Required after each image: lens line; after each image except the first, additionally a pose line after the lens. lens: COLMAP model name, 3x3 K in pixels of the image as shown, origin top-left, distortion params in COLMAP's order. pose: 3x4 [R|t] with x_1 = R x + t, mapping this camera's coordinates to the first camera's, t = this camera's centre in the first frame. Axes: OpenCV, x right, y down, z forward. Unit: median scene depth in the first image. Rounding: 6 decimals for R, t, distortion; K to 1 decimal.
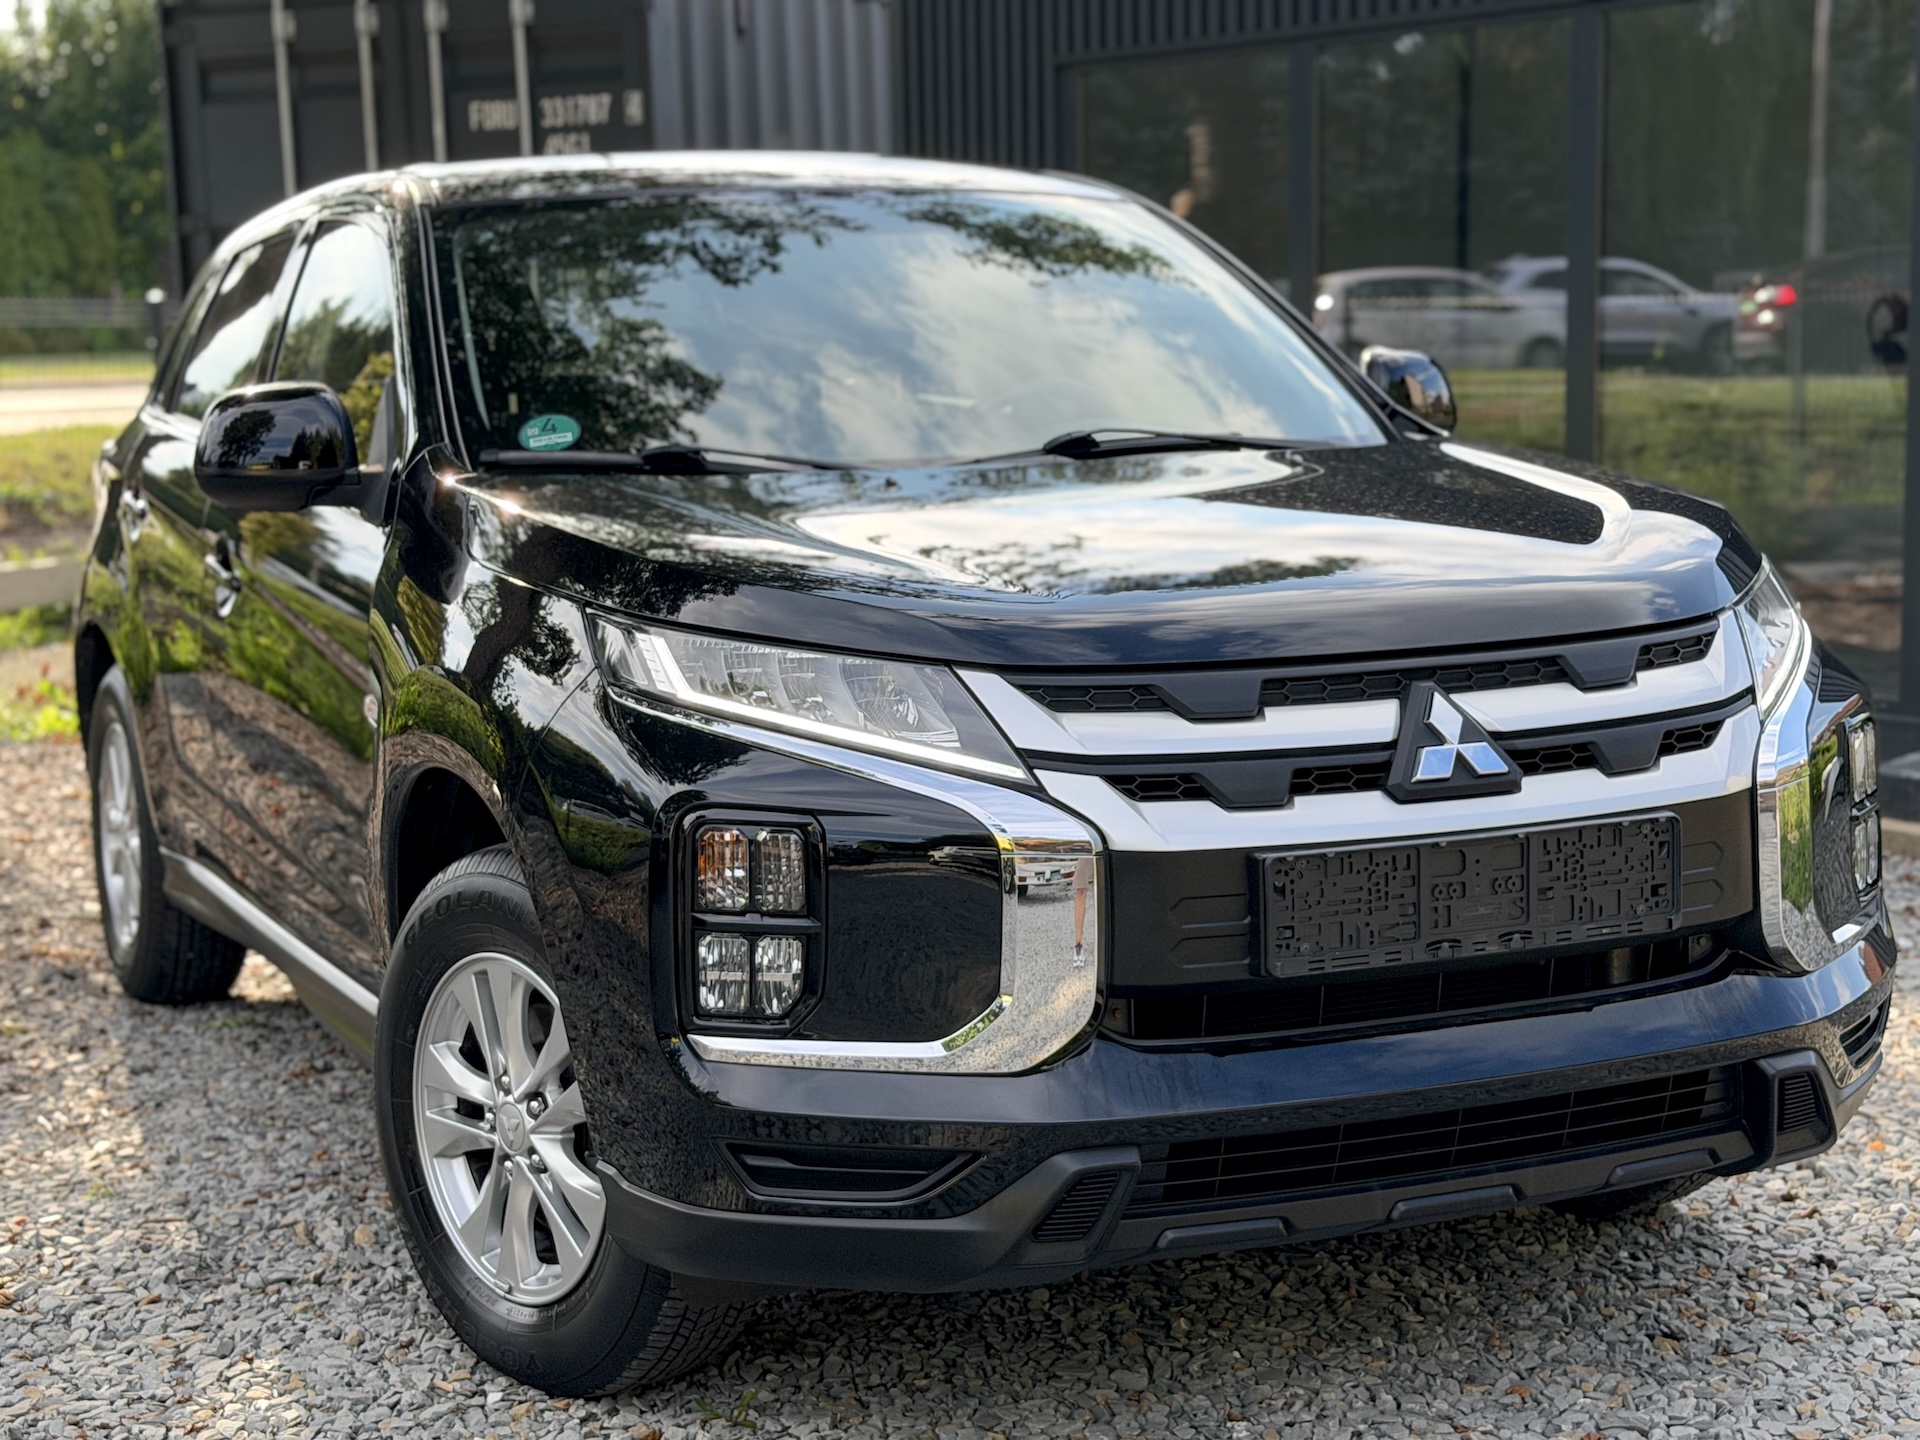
lens RADIAL K [[3231.4, 0, 960.0], [0, 3231.4, 720.0], [0, 0, 1]] dist [0.173594, -0.069829]
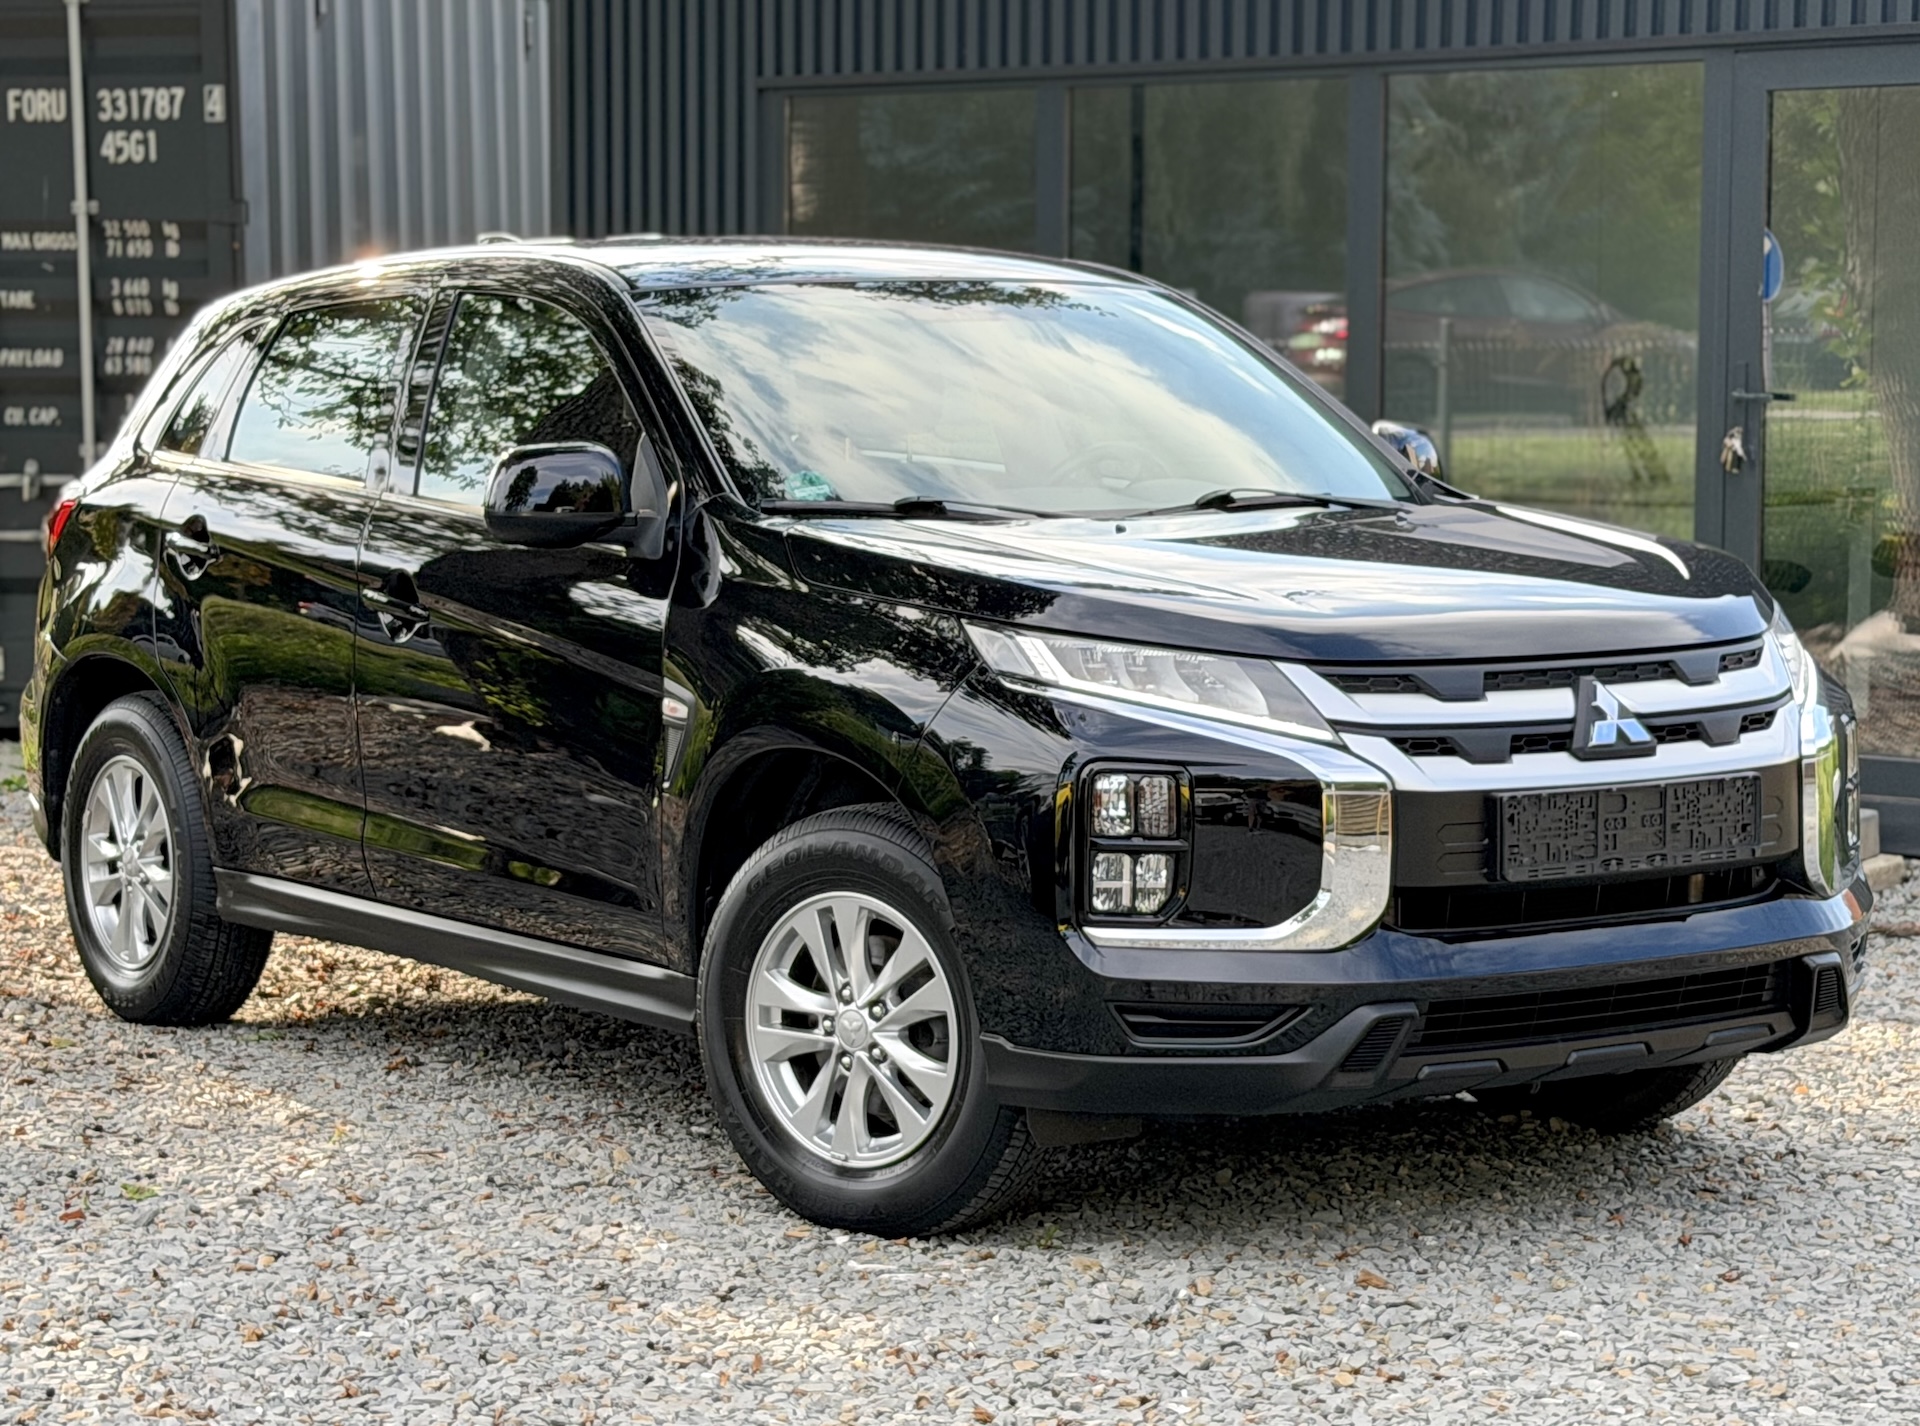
lens RADIAL K [[4572.4, 0, 960.0], [0, 4572.4, 713.0], [0, 0, 1]] dist [0.101320, 0.495747]
pose [[0.983315, 0.006548, 0.181793, -0.479790], [0.000417, 0.999268, -0.038250, 0.079216], [-0.181911, 0.037687, 0.982593, -0.879422]]
